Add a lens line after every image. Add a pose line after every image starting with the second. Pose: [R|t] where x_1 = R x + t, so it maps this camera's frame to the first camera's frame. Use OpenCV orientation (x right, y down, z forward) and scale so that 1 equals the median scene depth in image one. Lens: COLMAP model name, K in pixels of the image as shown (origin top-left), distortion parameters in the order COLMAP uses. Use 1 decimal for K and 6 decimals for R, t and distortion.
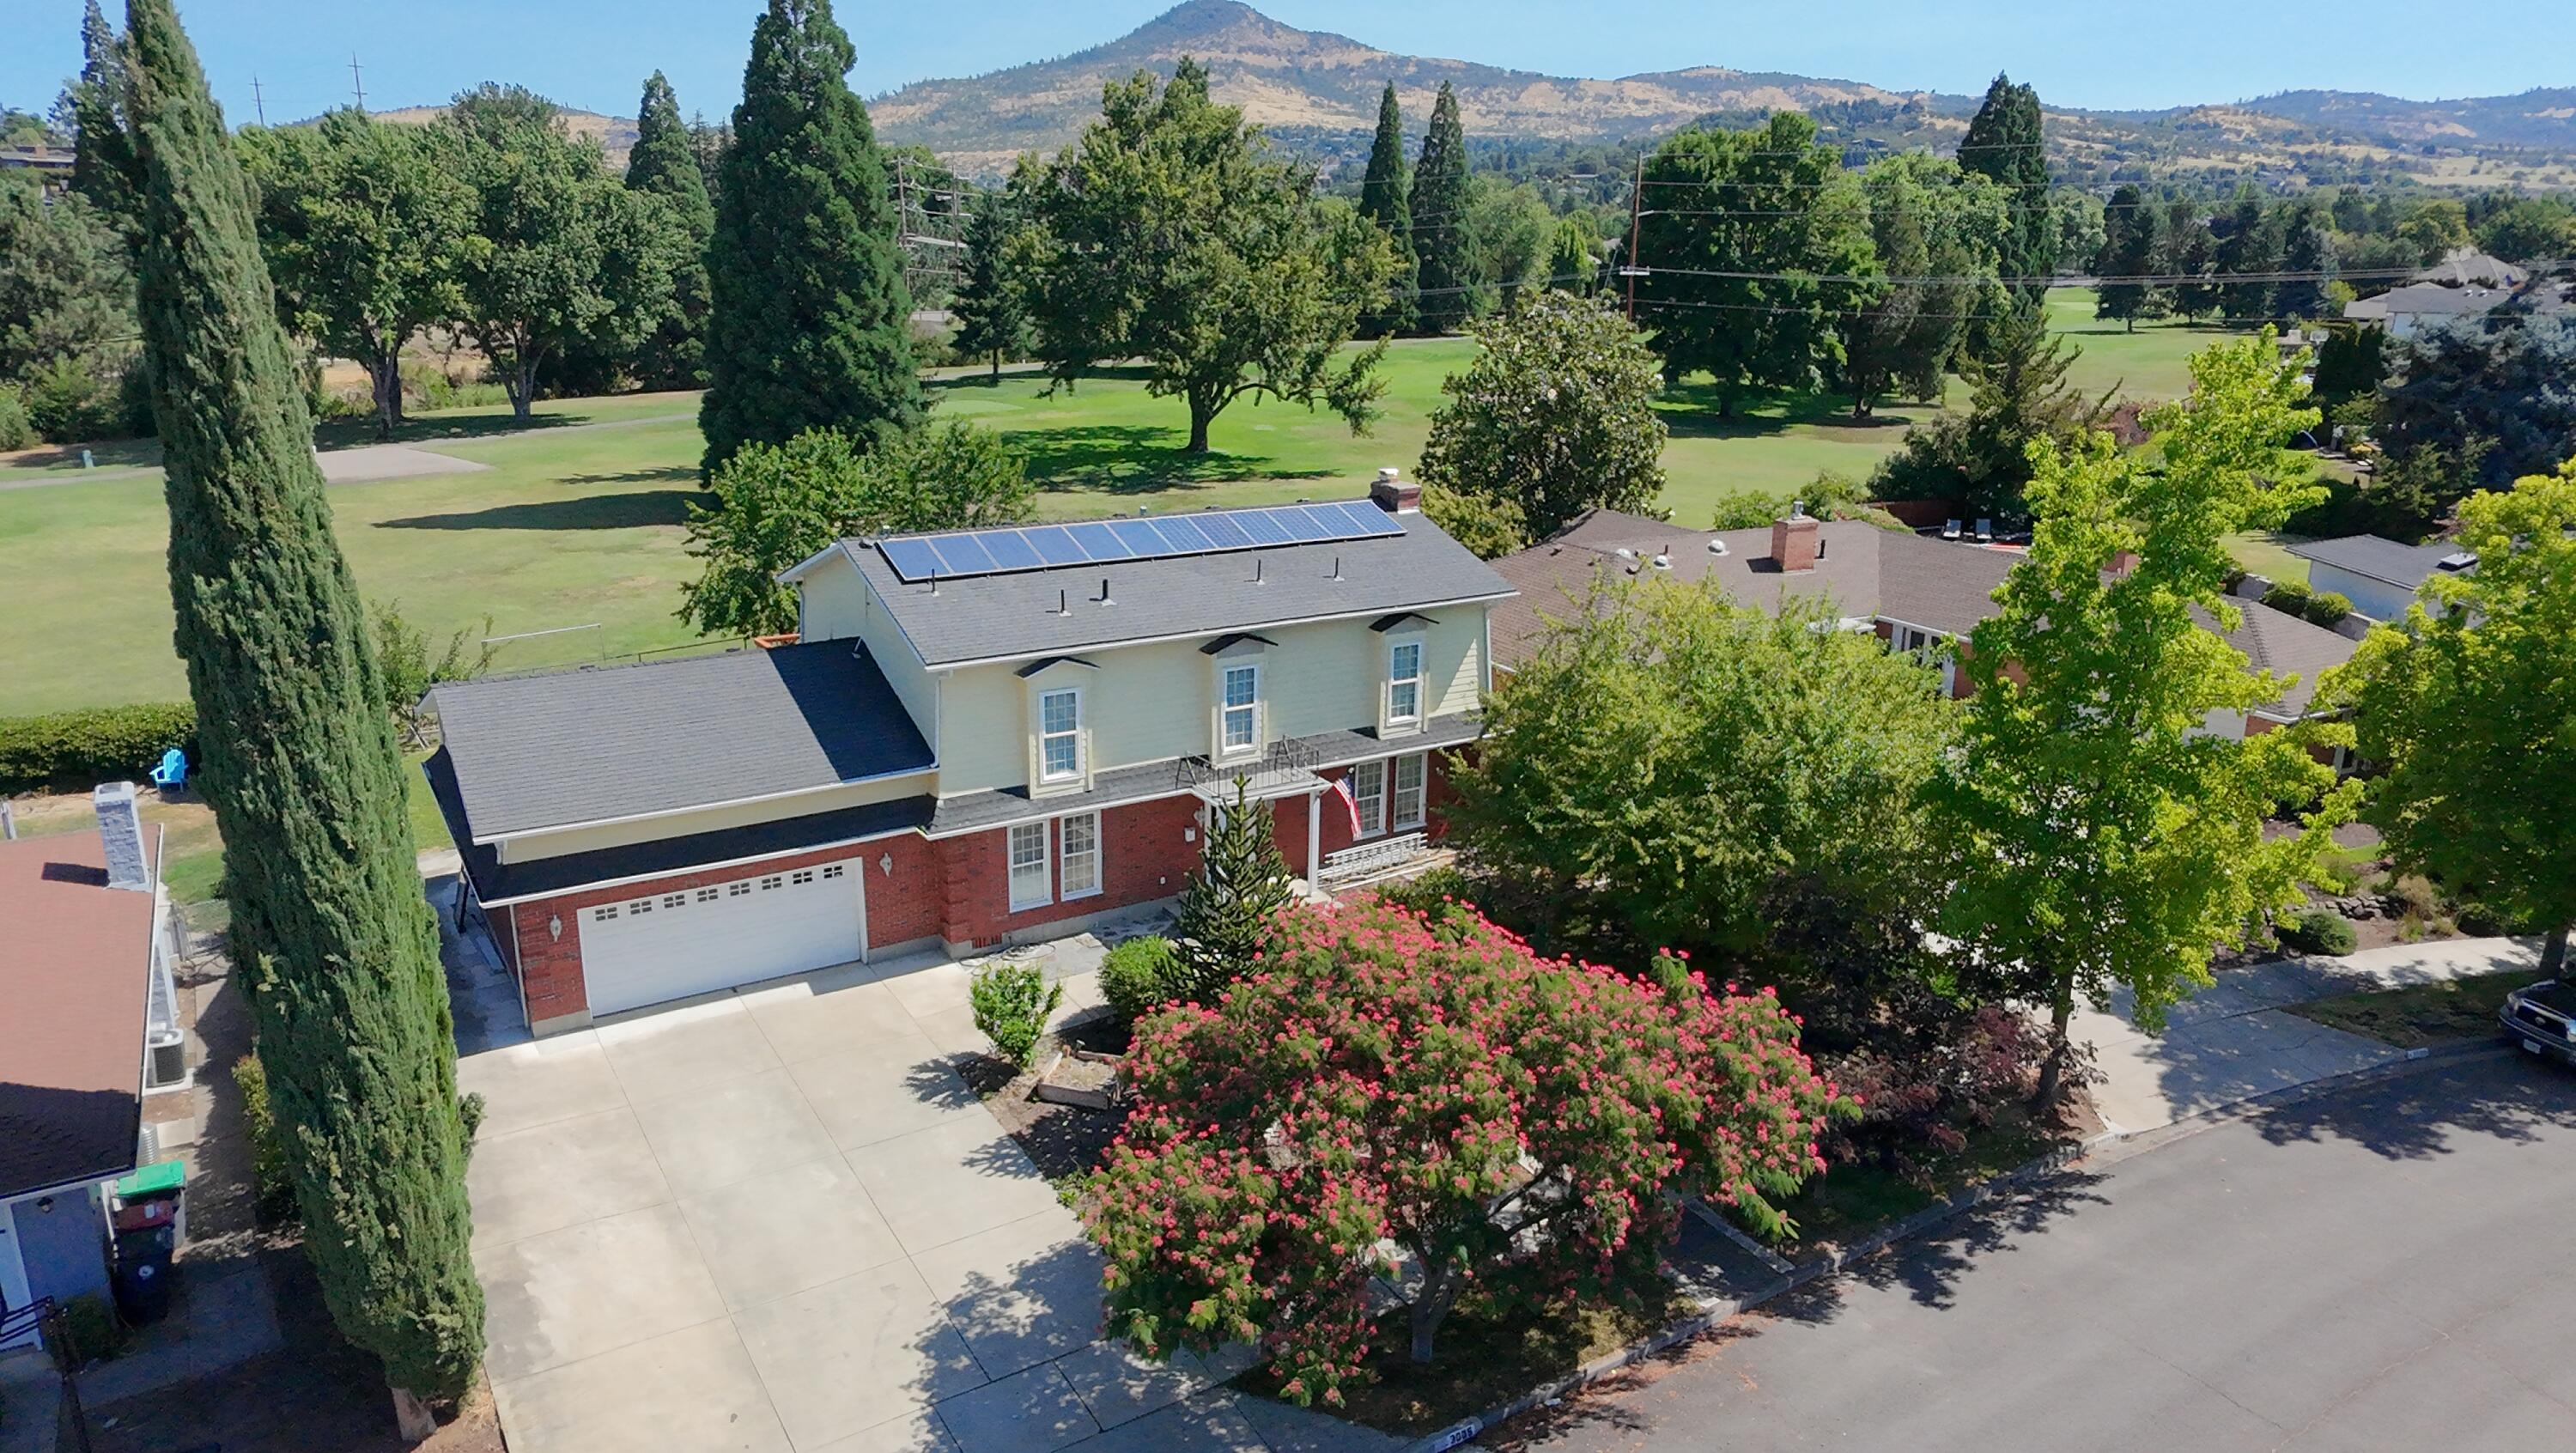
lens RADIAL K [[1683.1, 0, 1288.0], [0, 1683.1, 726.5], [0, 0, 1]] dist [0.003216, 0.003380]
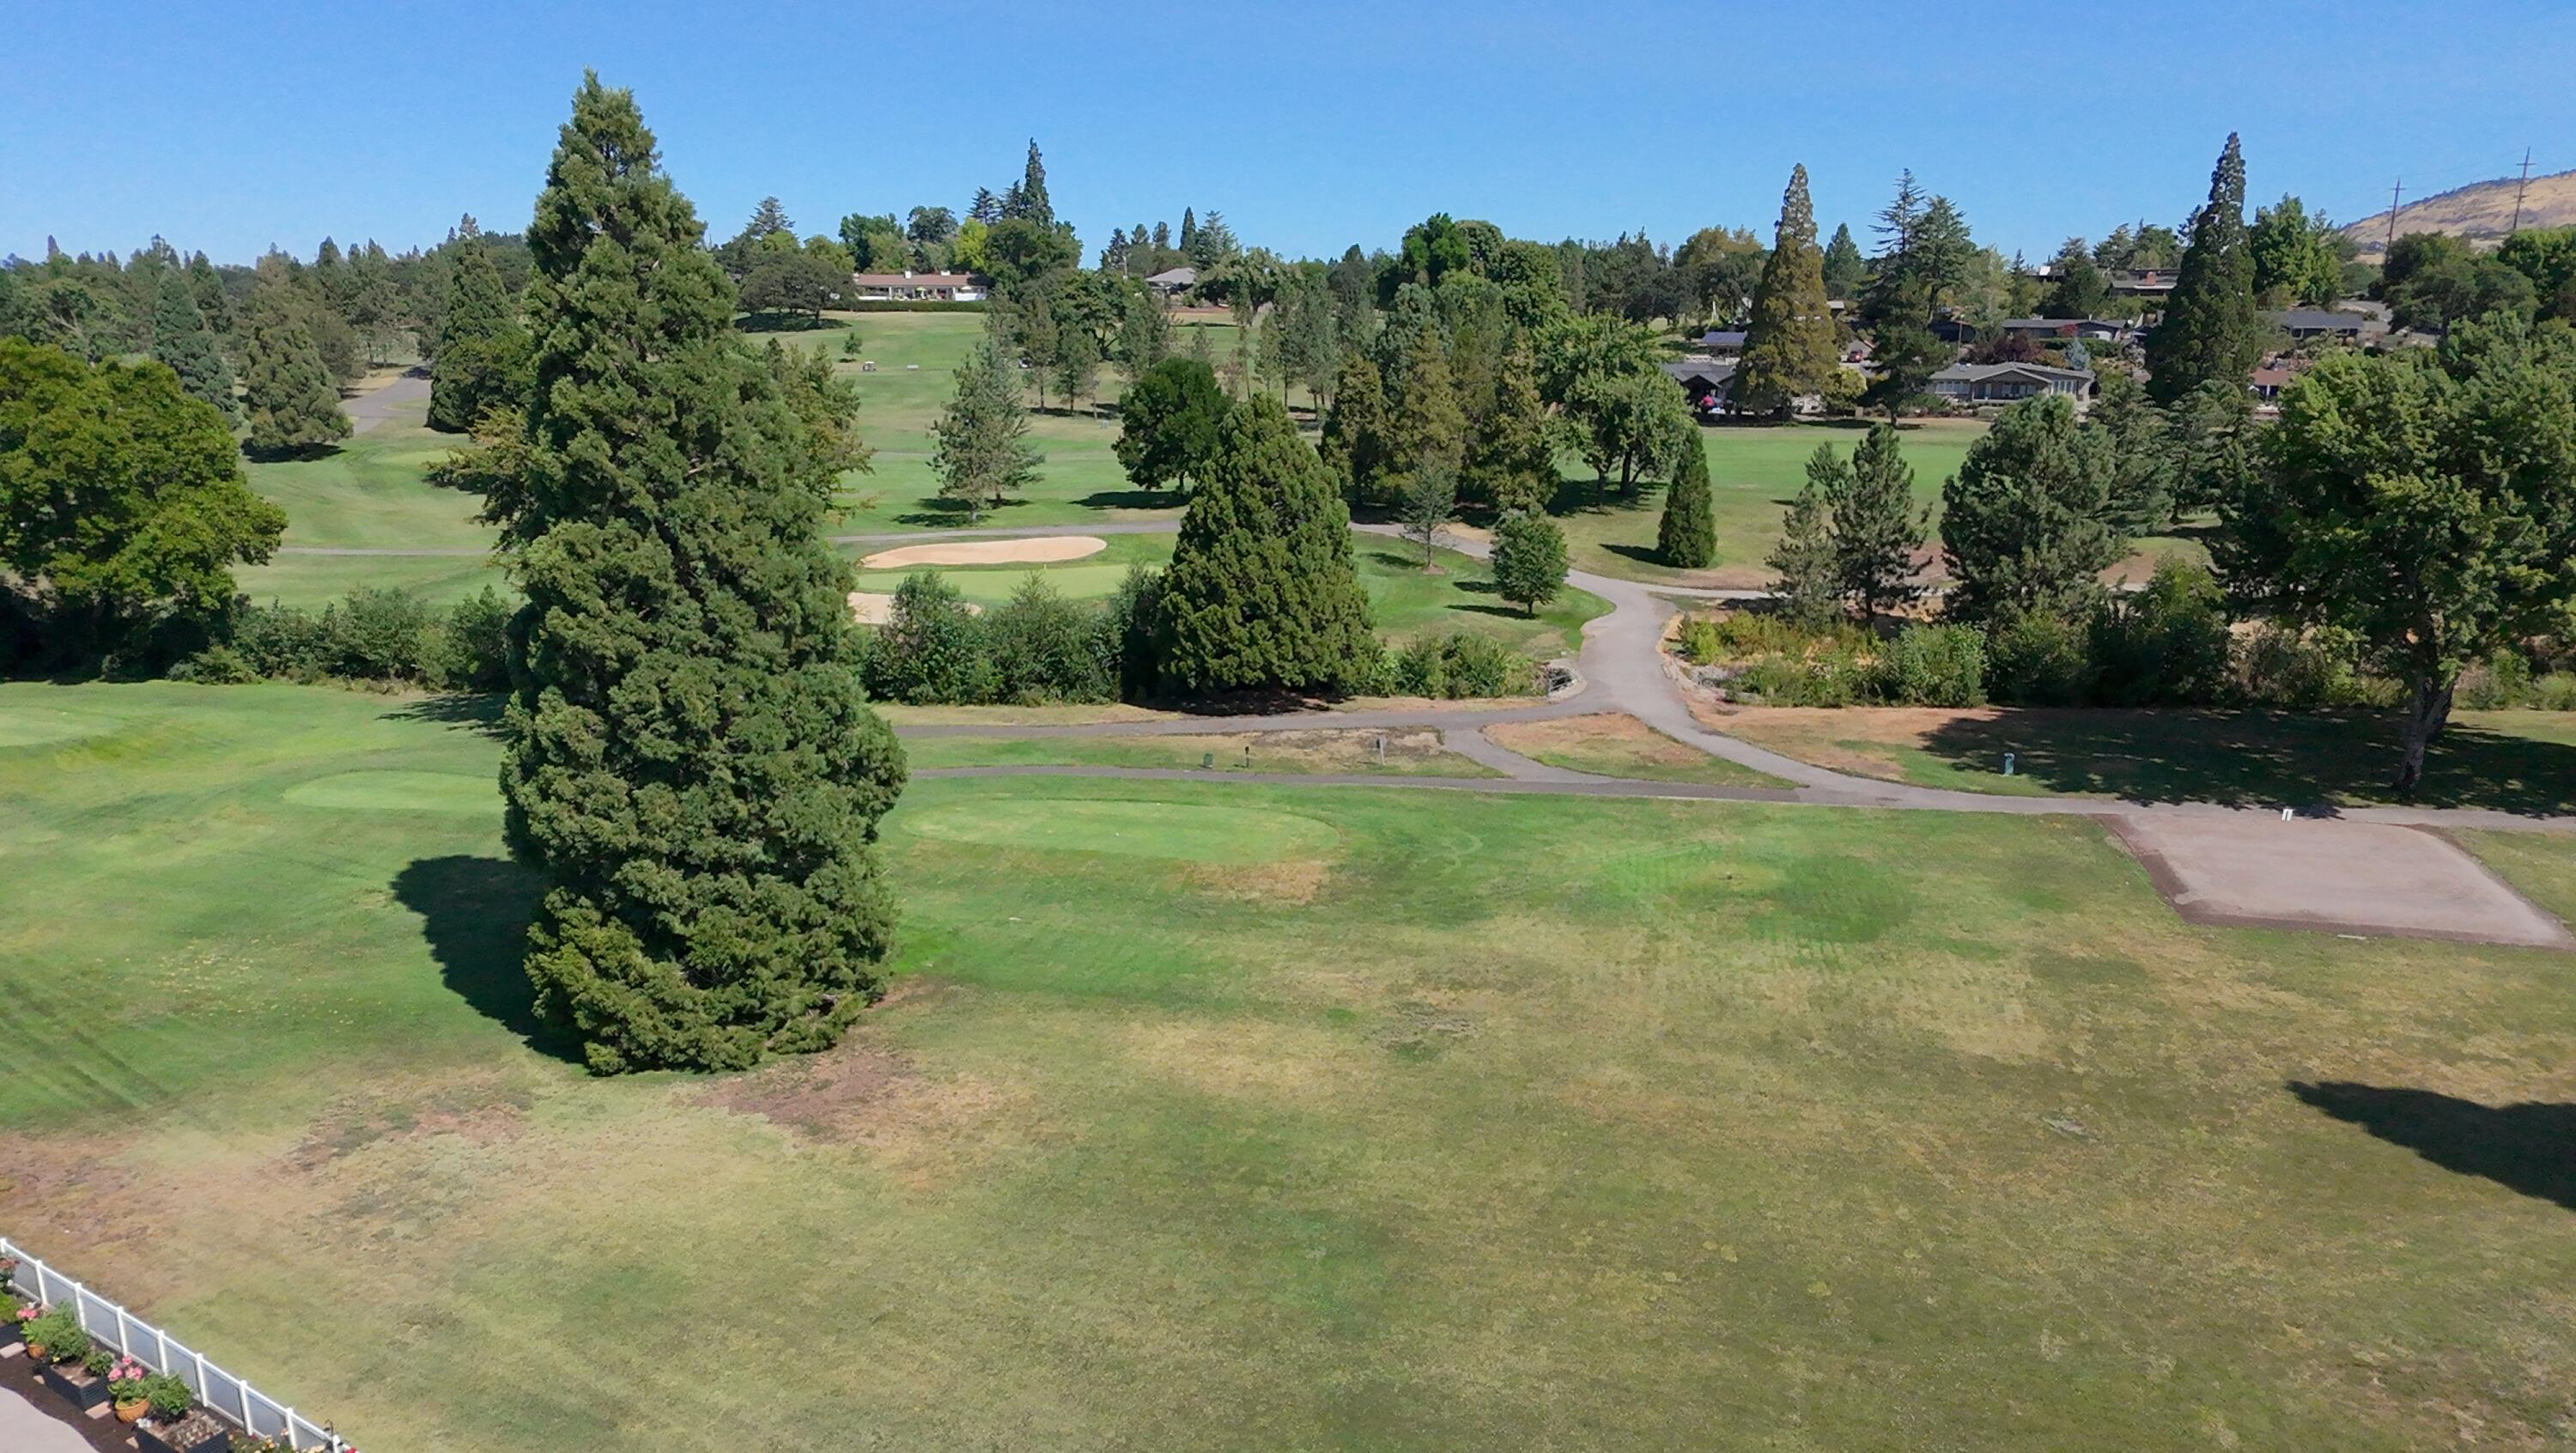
lens RADIAL K [[1683.1, 0, 1288.0], [0, 1683.1, 726.5], [0, 0, 1]] dist [0.003216, 0.003380]
pose [[0.469502, 0.208928, -0.857856, -0.220882], [-0.244071, 0.964451, 0.101309, -0.208214], [0.848526, 0.161813, 0.503805, 0.355470]]
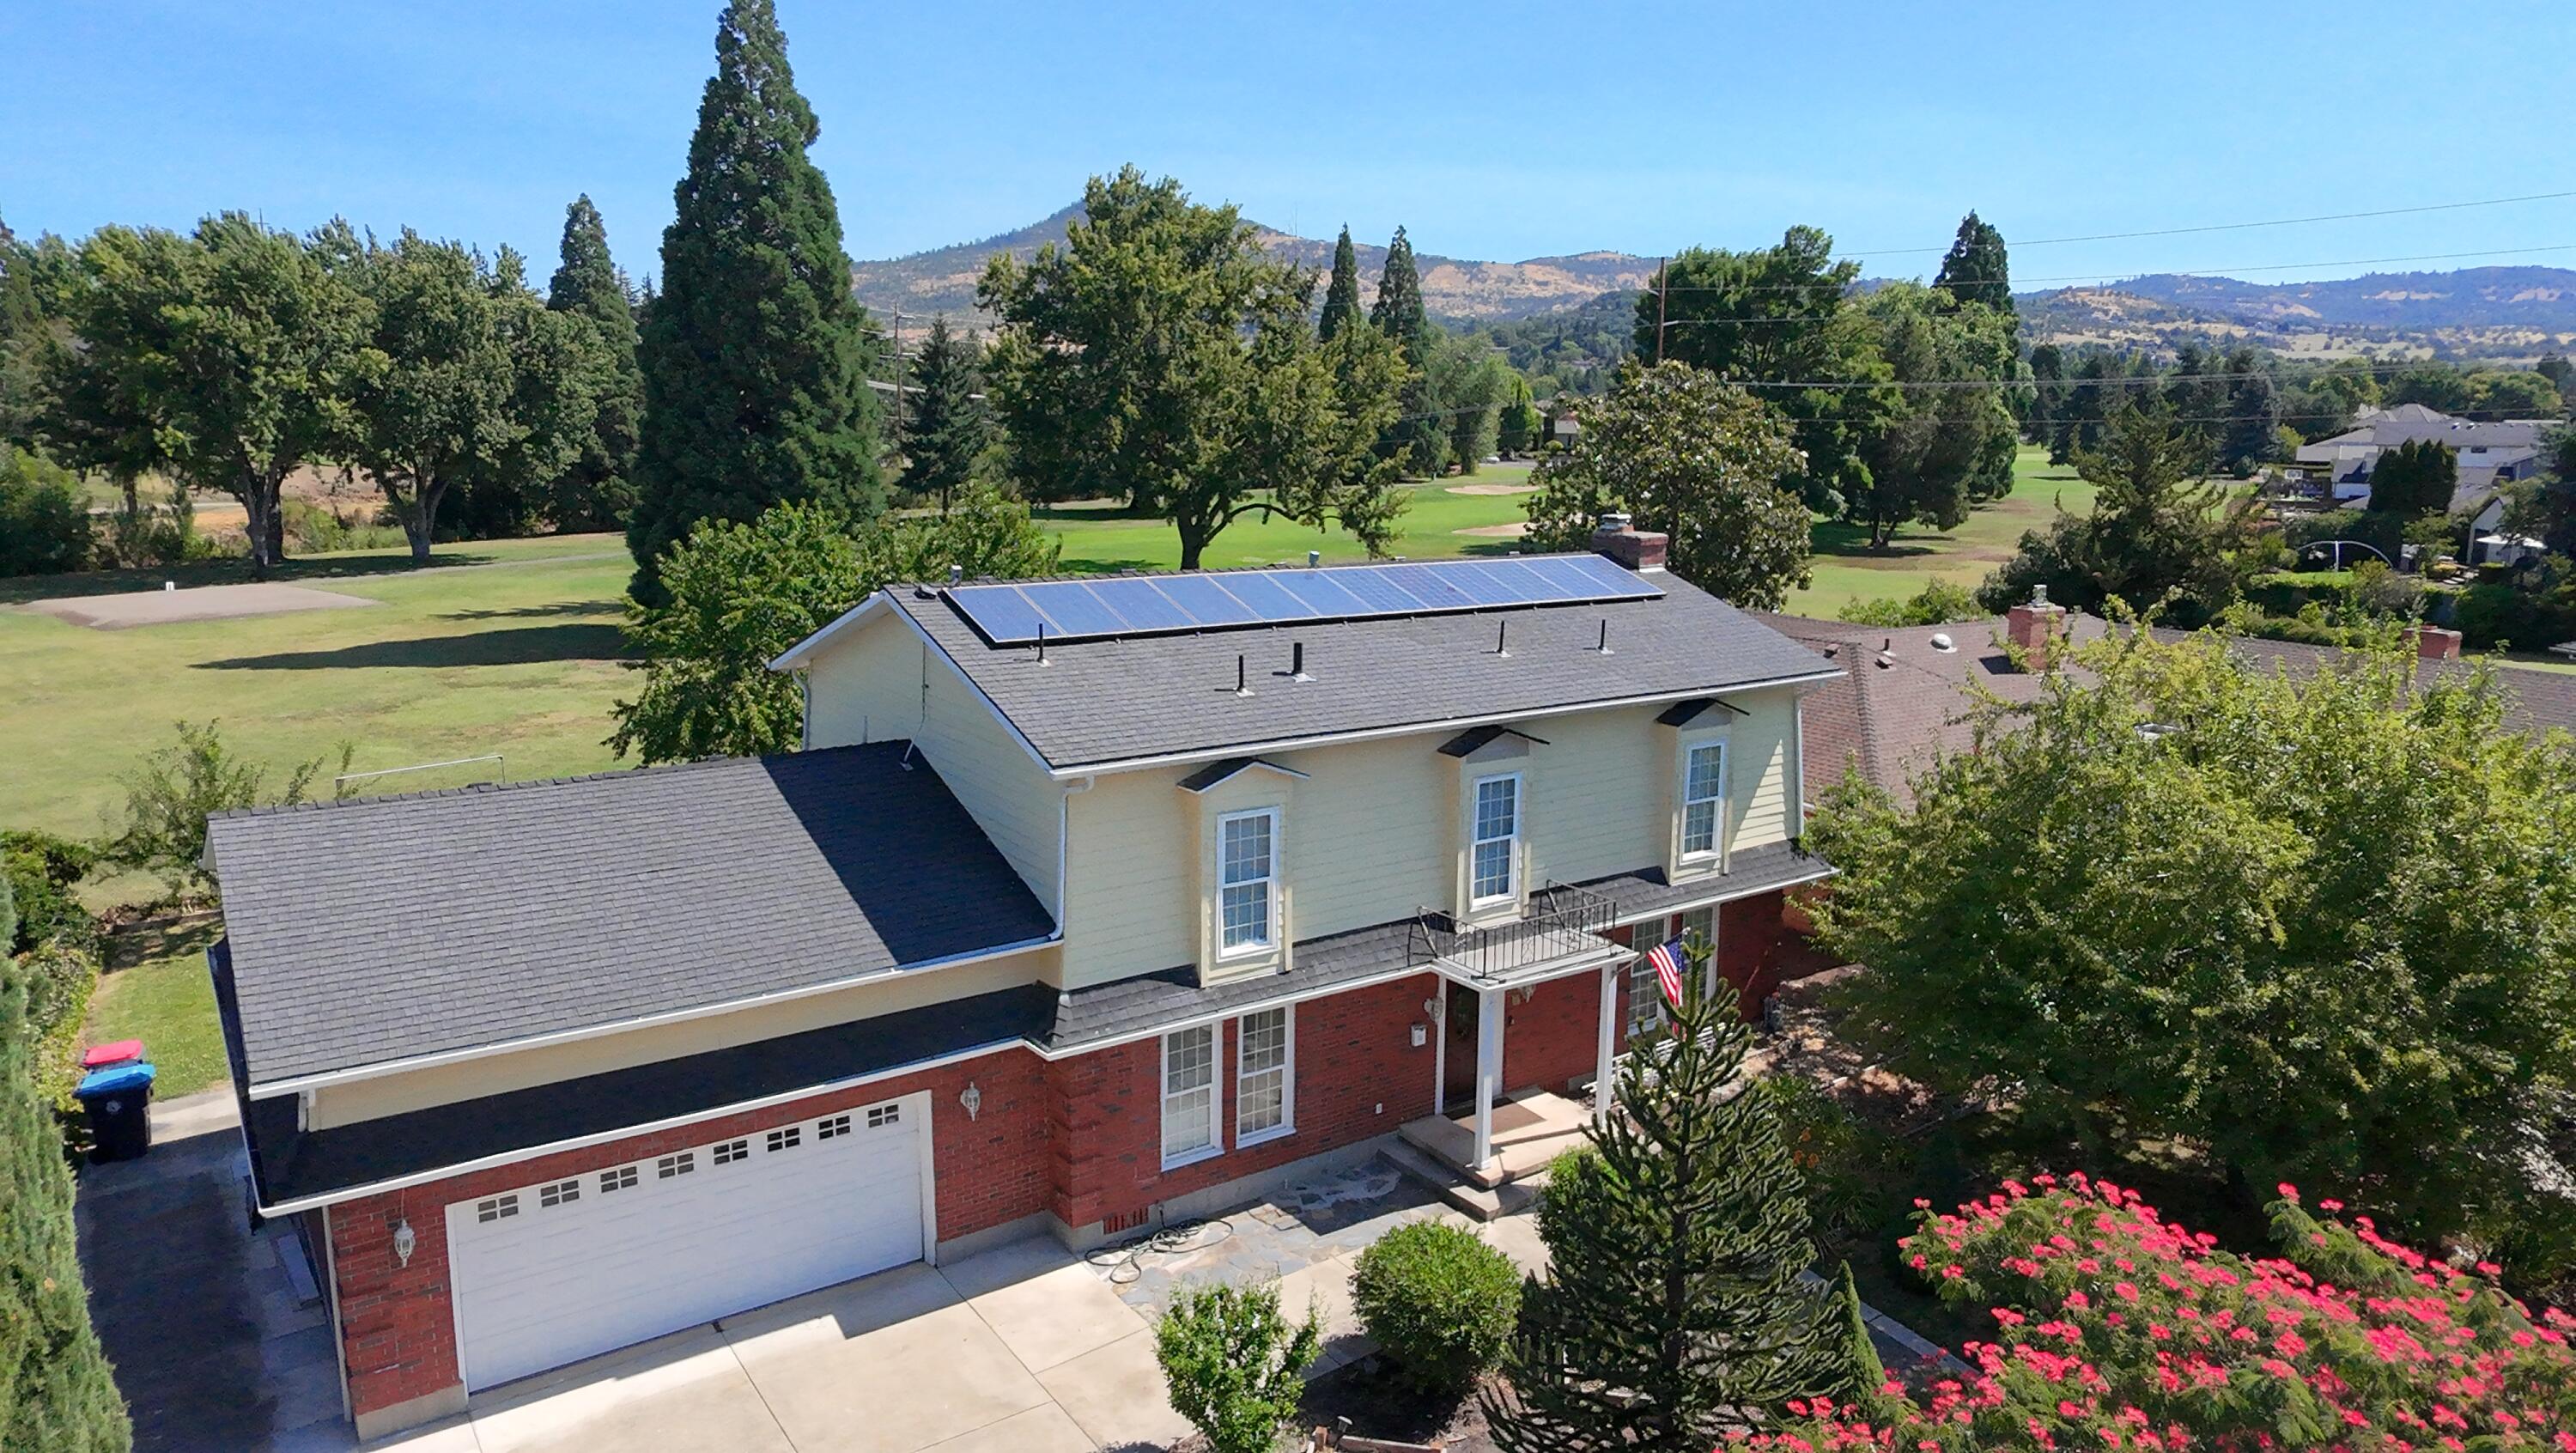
lens RADIAL K [[1683.1, 0, 1288.0], [0, 1683.1, 726.5], [0, 0, 1]] dist [0.003216, 0.003380]
pose [[0.998705, -0.012561, 0.049307, -0.058216], [0.017364, 0.995012, -0.098228, 0.003415], [-0.047827, 0.098957, 0.993942, 0.143520]]
